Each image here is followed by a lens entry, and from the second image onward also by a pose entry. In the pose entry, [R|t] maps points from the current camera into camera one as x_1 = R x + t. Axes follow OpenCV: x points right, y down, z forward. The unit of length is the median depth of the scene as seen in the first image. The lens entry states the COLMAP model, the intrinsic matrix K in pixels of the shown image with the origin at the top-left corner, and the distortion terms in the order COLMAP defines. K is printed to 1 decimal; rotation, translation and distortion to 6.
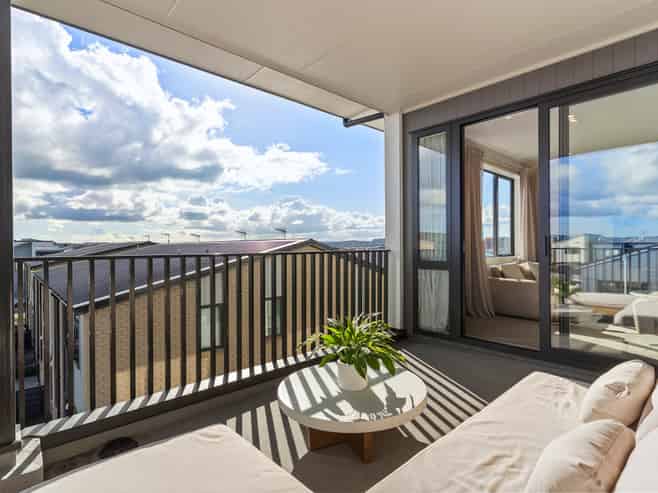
lens RADIAL K [[349.9, 0, 327.2], [0, 349.9, 248.3], [0, 0, 1]] dist [-0.003433, -0.000888]
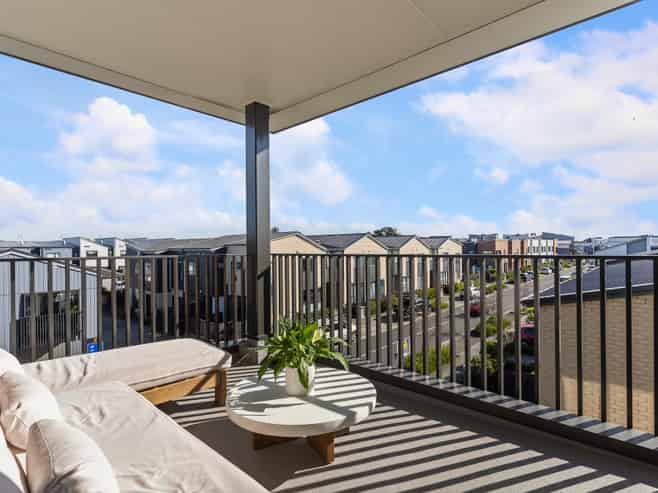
lens RADIAL K [[349.9, 0, 327.2], [0, 349.9, 248.3], [0, 0, 1]] dist [-0.003433, -0.000888]
pose [[0.088663, 0.005770, -0.996045, 1.169560], [0.001328, 0.999982, 0.005911, -0.016700], [0.996061, -0.001847, 0.088654, 1.088005]]
